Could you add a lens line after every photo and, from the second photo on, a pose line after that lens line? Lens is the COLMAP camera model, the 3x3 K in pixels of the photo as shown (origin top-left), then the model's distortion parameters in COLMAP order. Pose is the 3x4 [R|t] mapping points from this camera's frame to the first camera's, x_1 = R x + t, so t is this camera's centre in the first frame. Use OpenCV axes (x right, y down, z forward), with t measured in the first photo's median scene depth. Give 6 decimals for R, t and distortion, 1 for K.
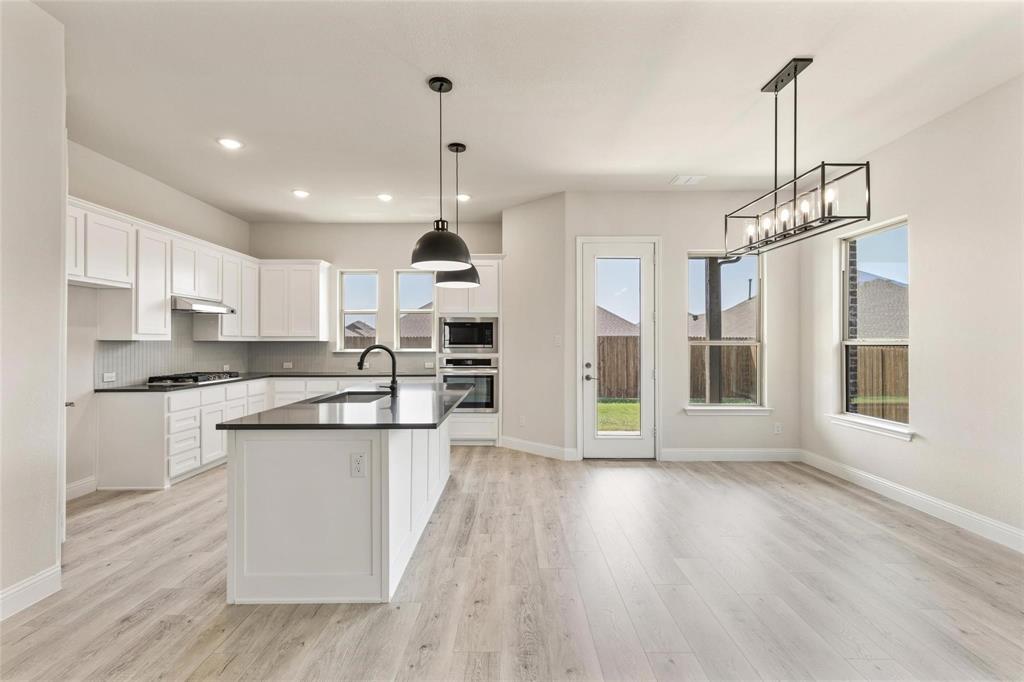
lens RADIAL K [[461.7, 0, 511.1], [0, 461.7, 344.7], [0, 0, 1]] dist [0.004178, 0.000229]
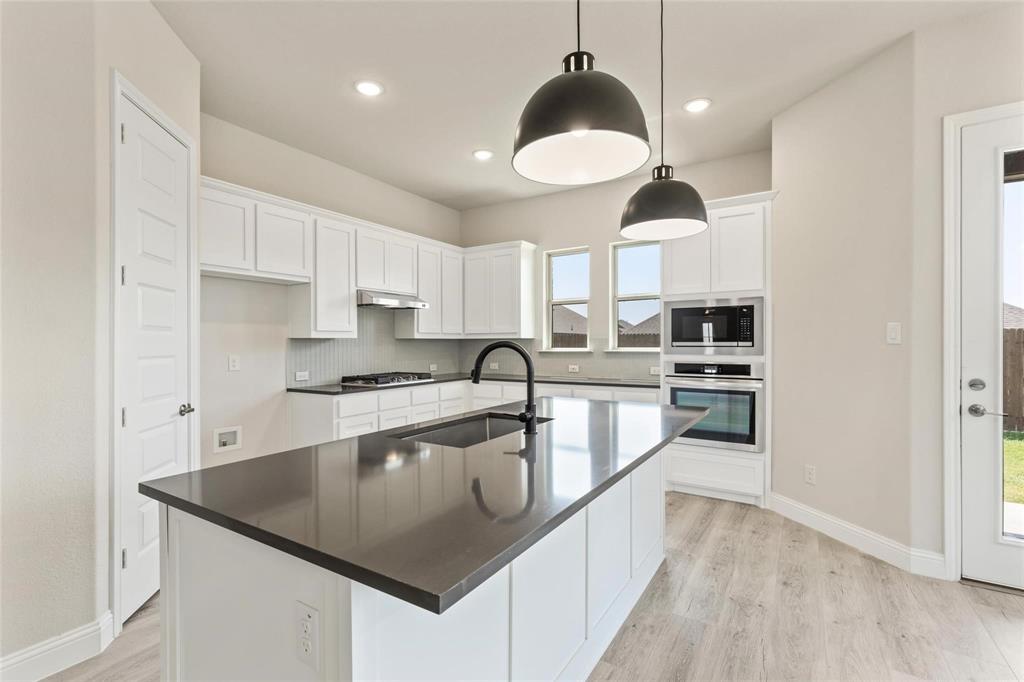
lens RADIAL K [[461.7, 0, 511.1], [0, 461.7, 344.7], [0, 0, 1]] dist [0.004178, 0.000229]
pose [[0.846137, -0.000411, -0.532966, 0.017604], [0.001779, 0.999996, 0.002054, 0.002452], [0.532963, -0.002687, 0.846134, 0.349838]]
